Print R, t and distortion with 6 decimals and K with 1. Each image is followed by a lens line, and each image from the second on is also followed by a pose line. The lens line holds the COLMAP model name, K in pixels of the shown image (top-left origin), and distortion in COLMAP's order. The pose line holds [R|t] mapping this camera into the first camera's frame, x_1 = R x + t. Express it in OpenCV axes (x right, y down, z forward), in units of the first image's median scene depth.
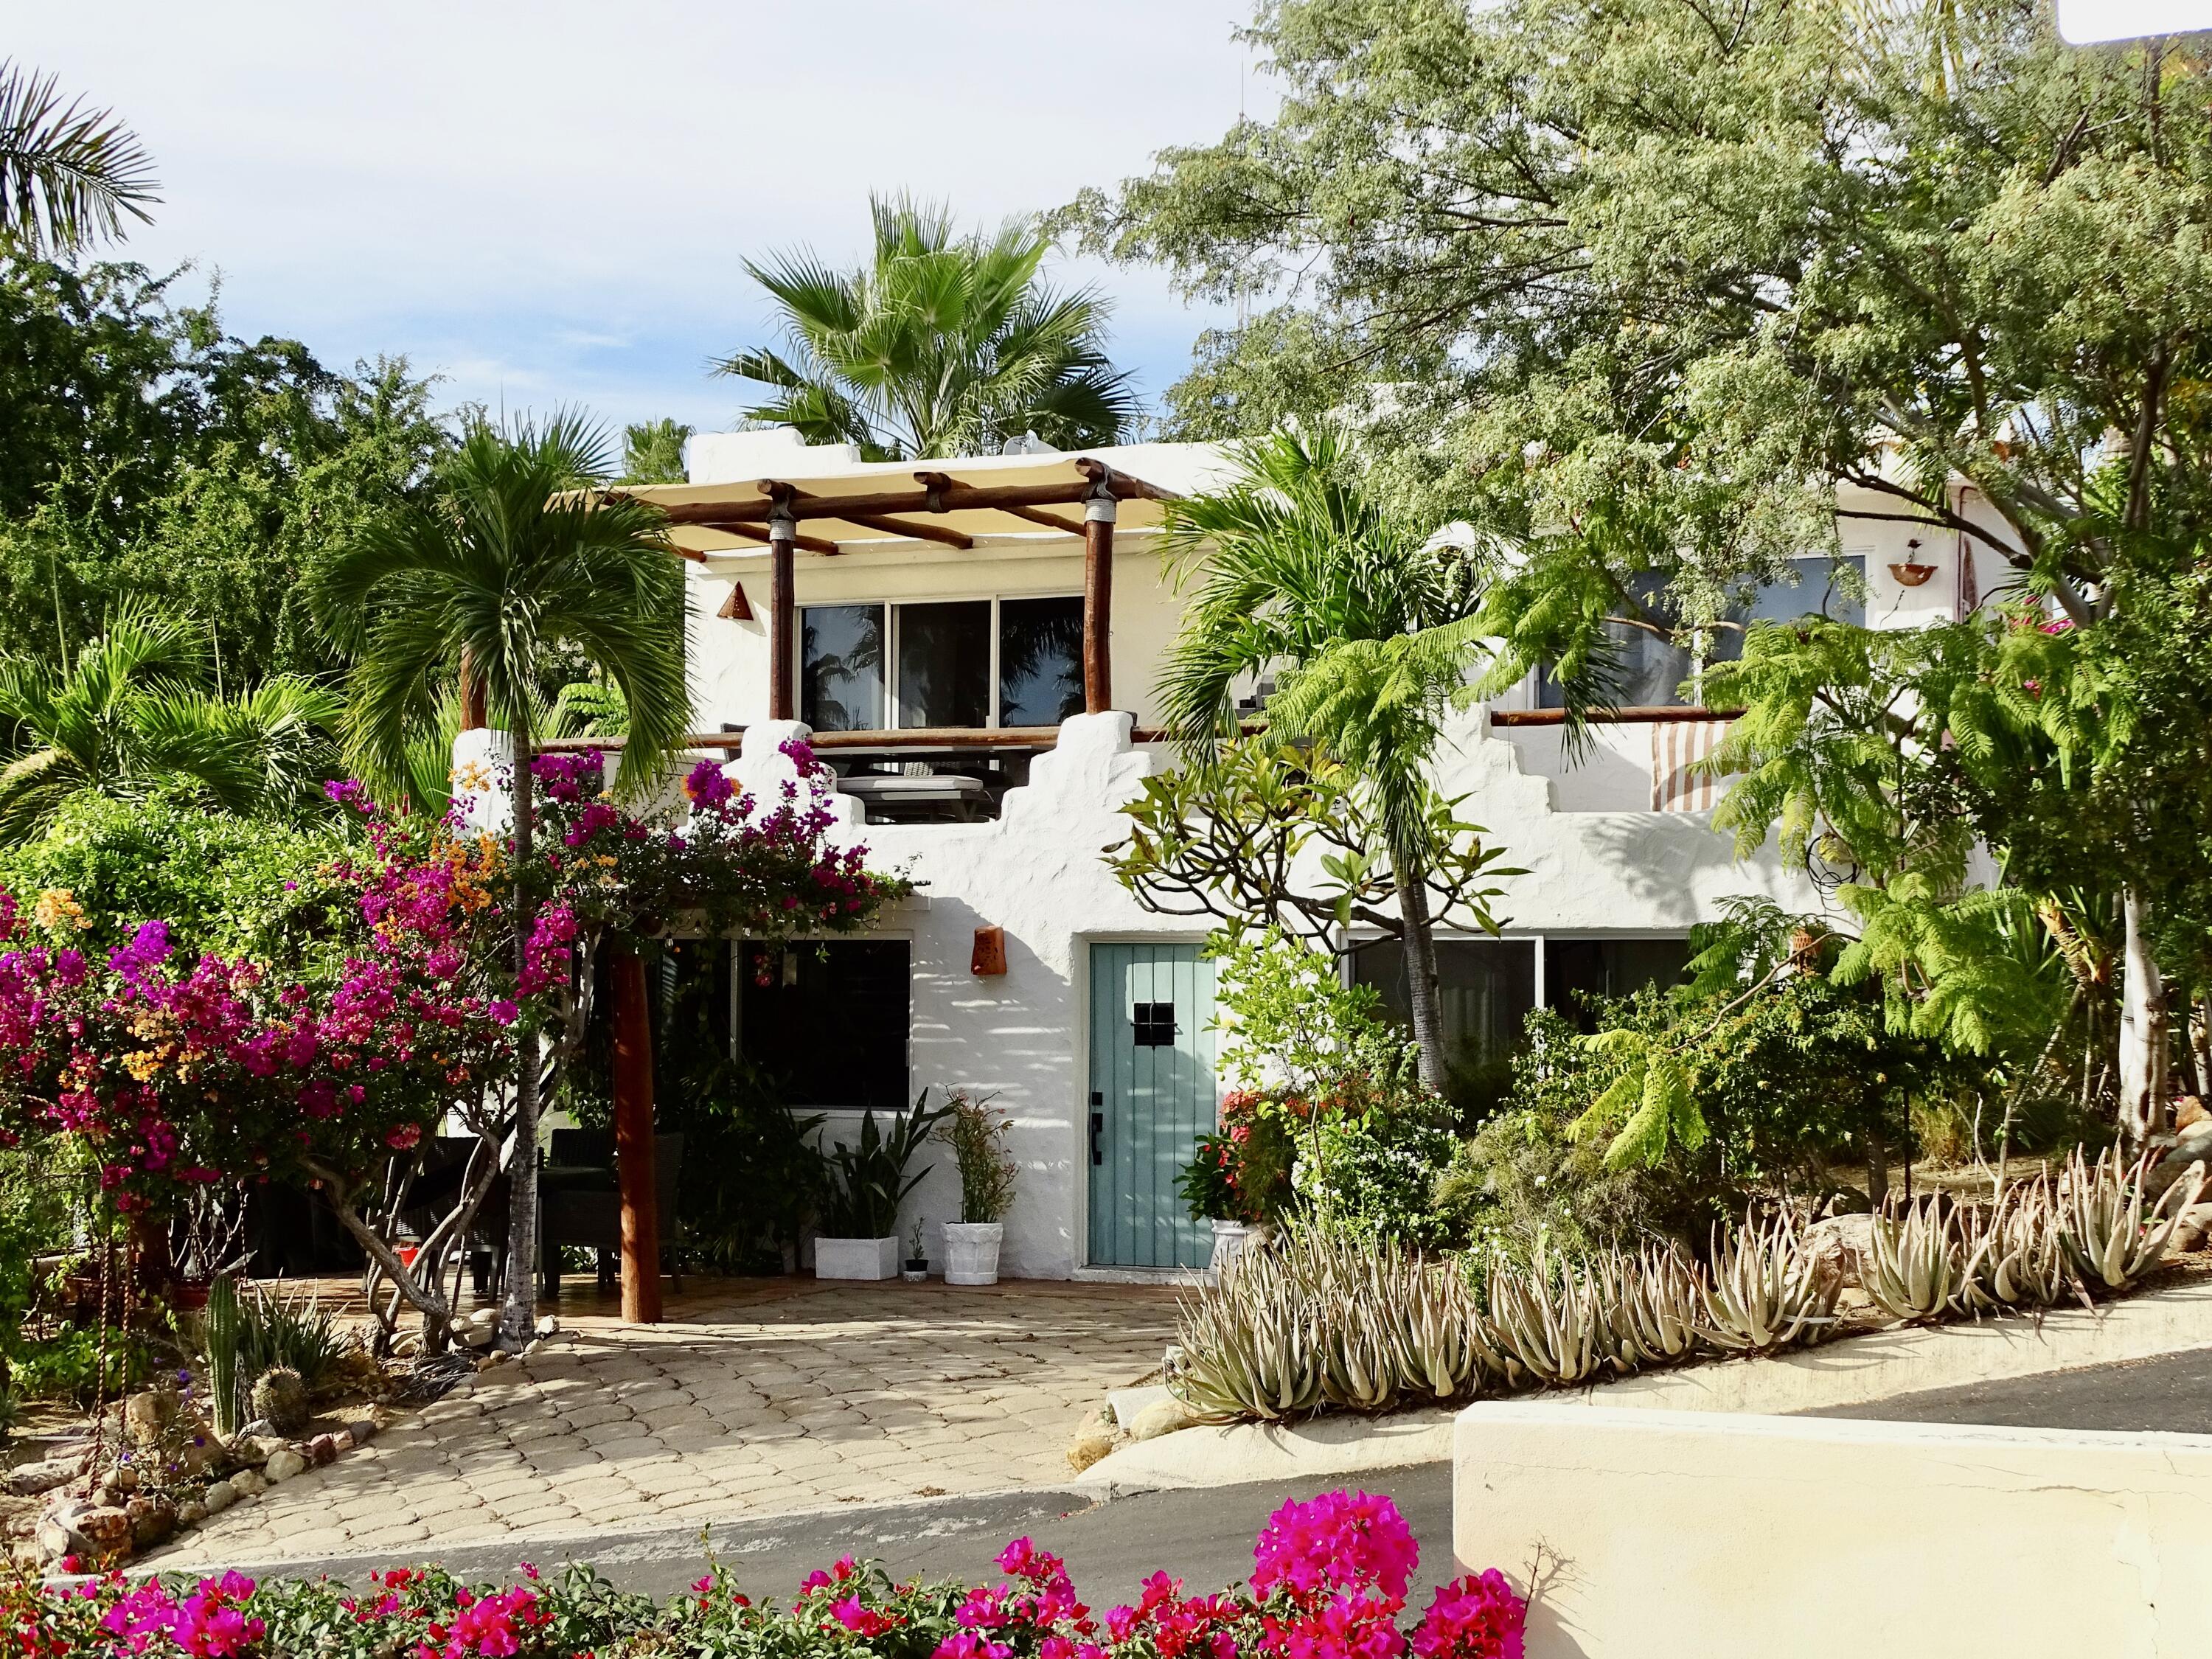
lens RADIAL K [[3086.2, 0, 1110.4], [0, 3086.2, 849.7], [0, 0, 1]] dist [0.047678, -0.000992]
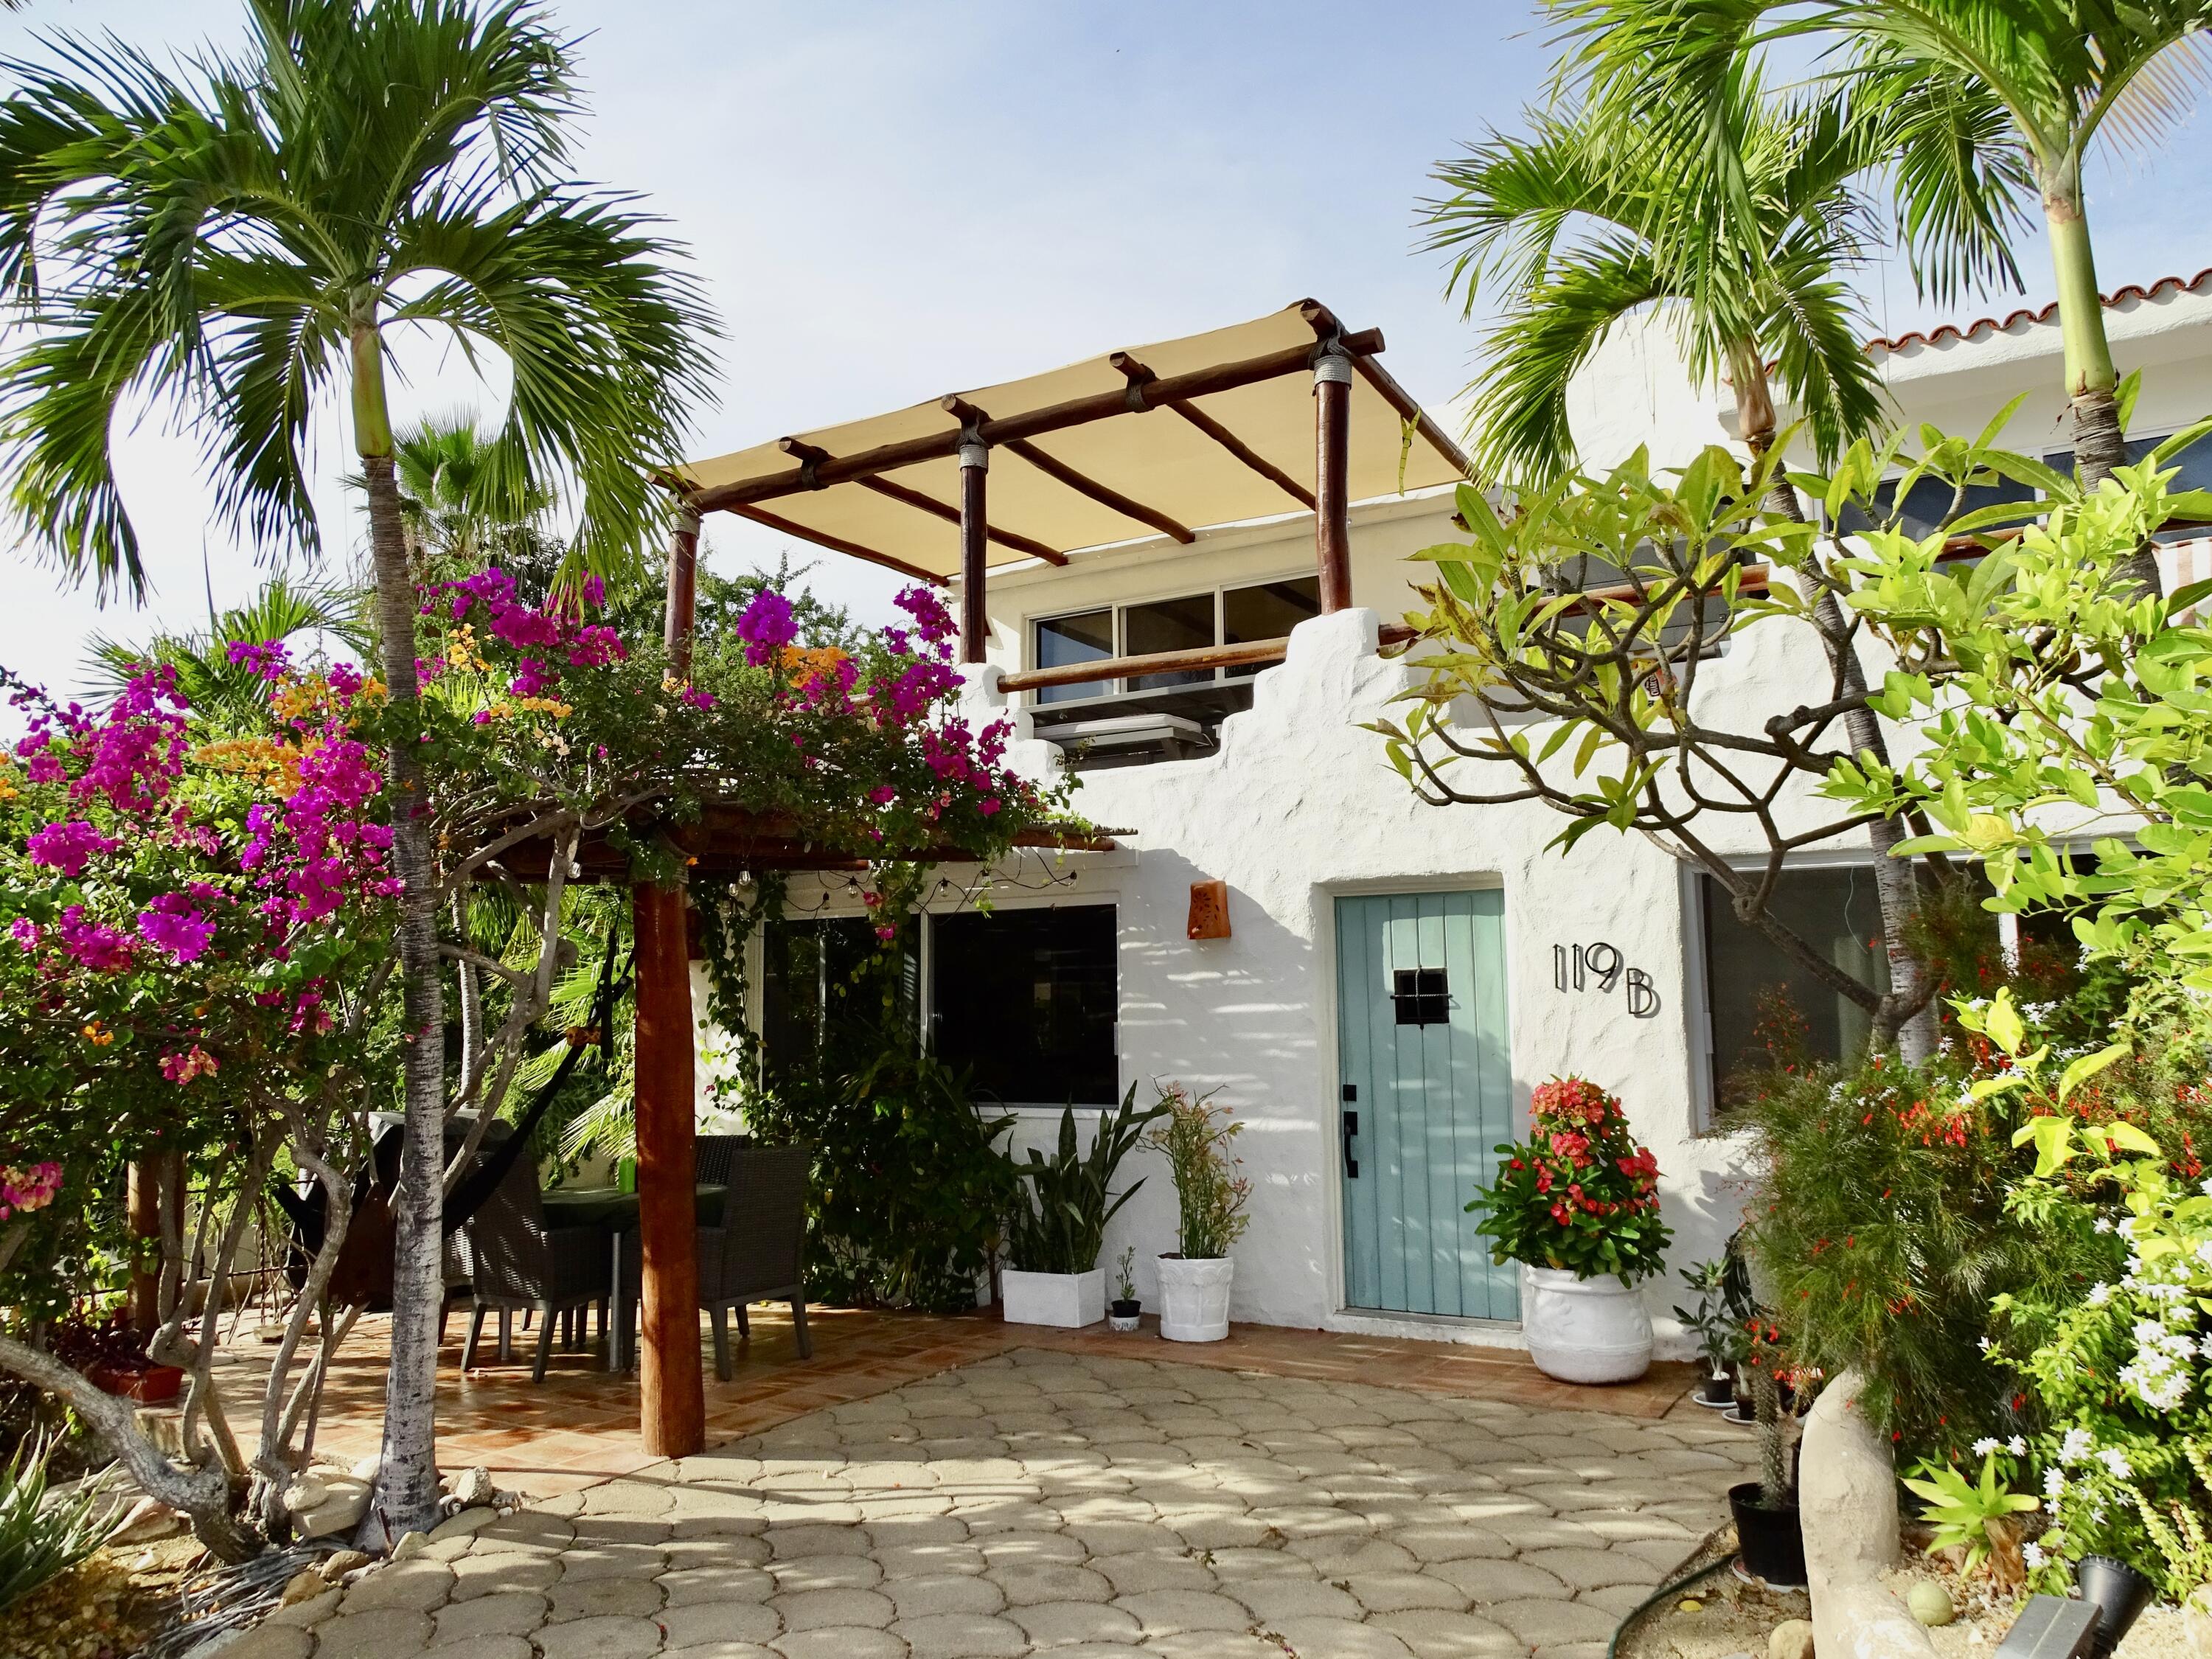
lens RADIAL K [[1591.0, 0, 1093.3], [0, 1591.0, 823.8], [0, 0, 1]] dist [0.031787, 0.001534]
pose [[0.991109, -0.029095, -0.129831, -0.014498], [0.018214, 0.996281, -0.084220, 0.045381], [0.131799, 0.081107, 0.987953, 0.585244]]
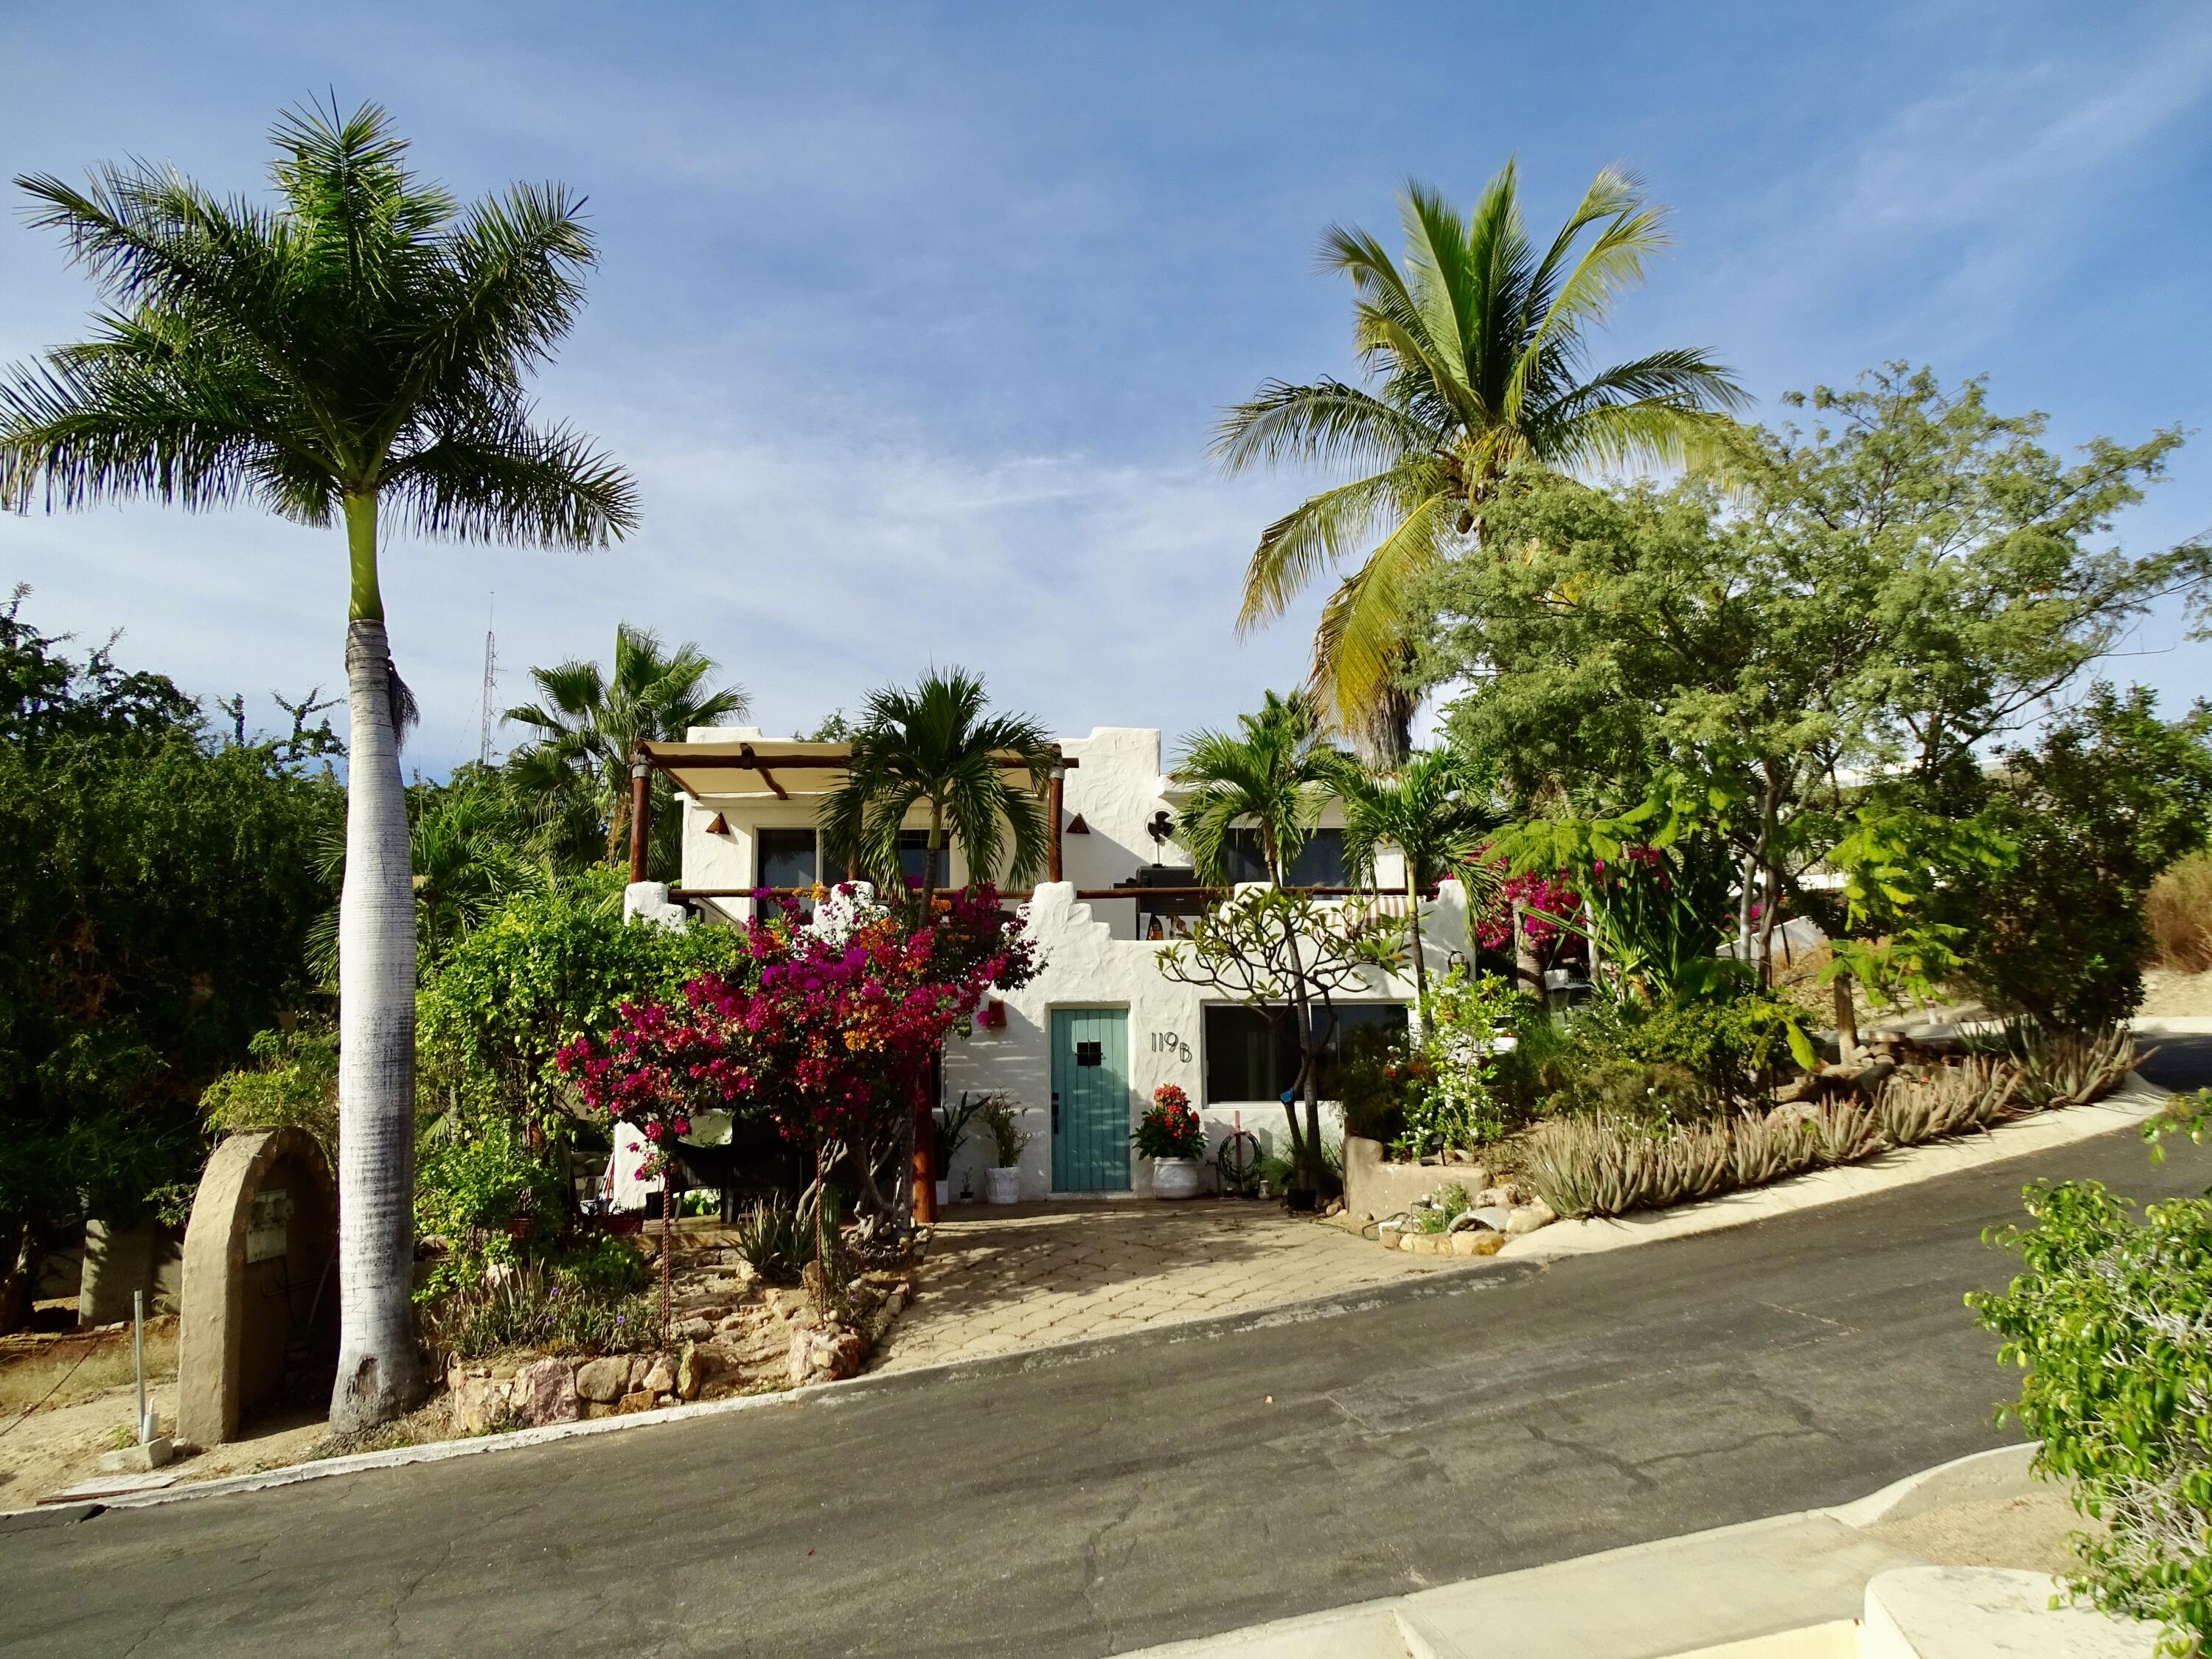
lens RADIAL K [[1555.0, 0, 1106.0], [0, 1555.0, 829.5], [0, 0, 1]] dist [-0.008481, 0.001603]
pose [[0.890659, 0.062880, 0.450303, -0.395730], [-0.000722, 0.990585, -0.136899, 0.050832], [-0.454671, 0.121605, 0.882319, 0.173723]]
